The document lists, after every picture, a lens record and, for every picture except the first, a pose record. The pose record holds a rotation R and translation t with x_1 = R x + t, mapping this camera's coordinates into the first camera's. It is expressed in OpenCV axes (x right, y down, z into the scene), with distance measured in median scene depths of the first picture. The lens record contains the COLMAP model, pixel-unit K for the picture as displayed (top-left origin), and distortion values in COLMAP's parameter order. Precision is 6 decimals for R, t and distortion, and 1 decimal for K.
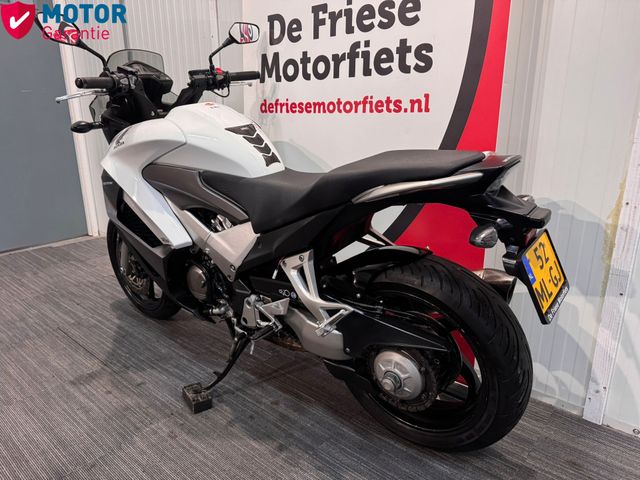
lens RADIAL K [[456.3, 0, 319.5], [0, 456.3, 233.4], [0, 0, 1]] dist [0.022893, -0.021814]
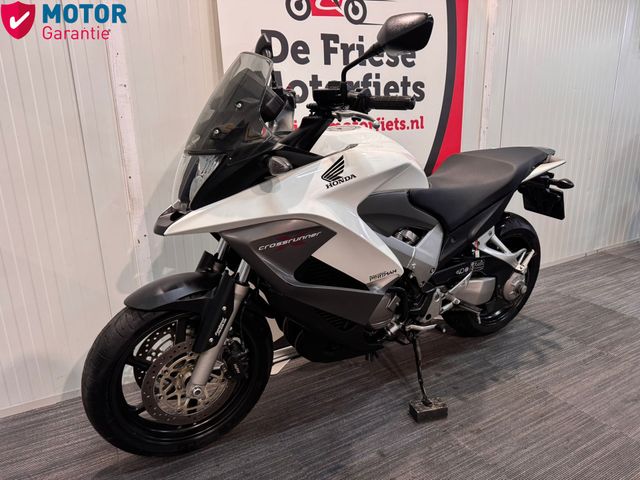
lens RADIAL K [[456.3, 0, 318.0], [0, 456.3, 238.0], [0, 0, 1]] dist [0.022893, -0.021814]
pose [[0.338709, -0.240423, 0.909655, -1.260341], [0.272267, 0.950484, 0.149836, -0.239808], [-0.900637, 0.196919, 0.387397, 0.796179]]
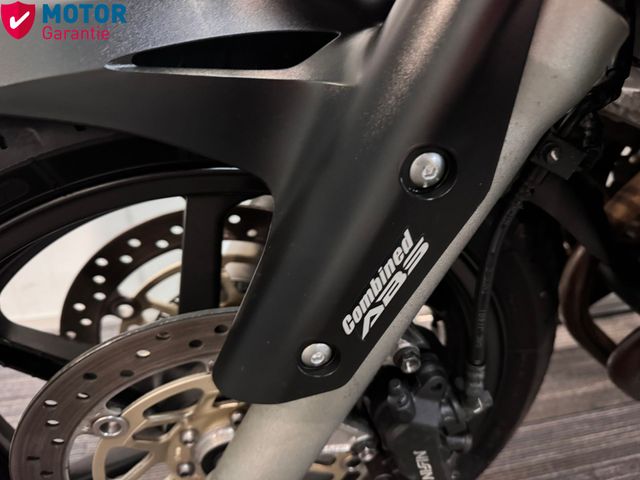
lens RADIAL K [[456.3, 0, 324.5], [0, 456.3, 239.2], [0, 0, 1]] dist [0.022893, -0.021814]
pose [[0.621580, -0.345149, 0.703214, -0.676230], [0.200150, 0.937880, 0.283411, -0.054055], [-0.757349, -0.035414, 0.652049, 1.256713]]
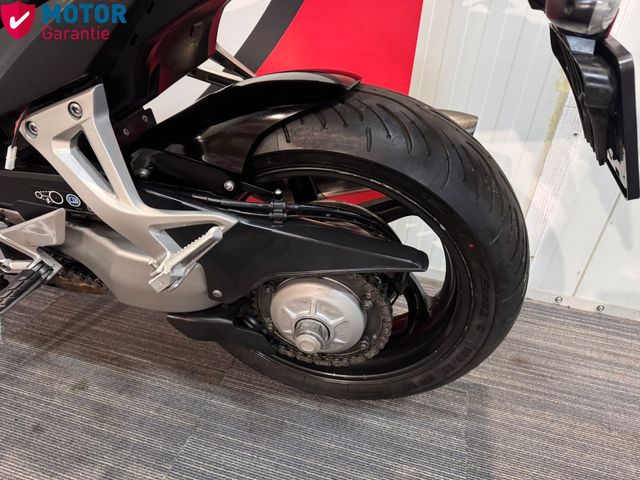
lens RADIAL K [[456.3, 0, 316.3], [0, 456.3, 246.0], [0, 0, 1]] dist [0.022893, -0.021814]
pose [[0.903903, -0.181524, 0.387310, -0.021758], [0.054378, 0.946903, 0.316887, 0.043797], [-0.424268, -0.265373, 0.865779, 0.455197]]
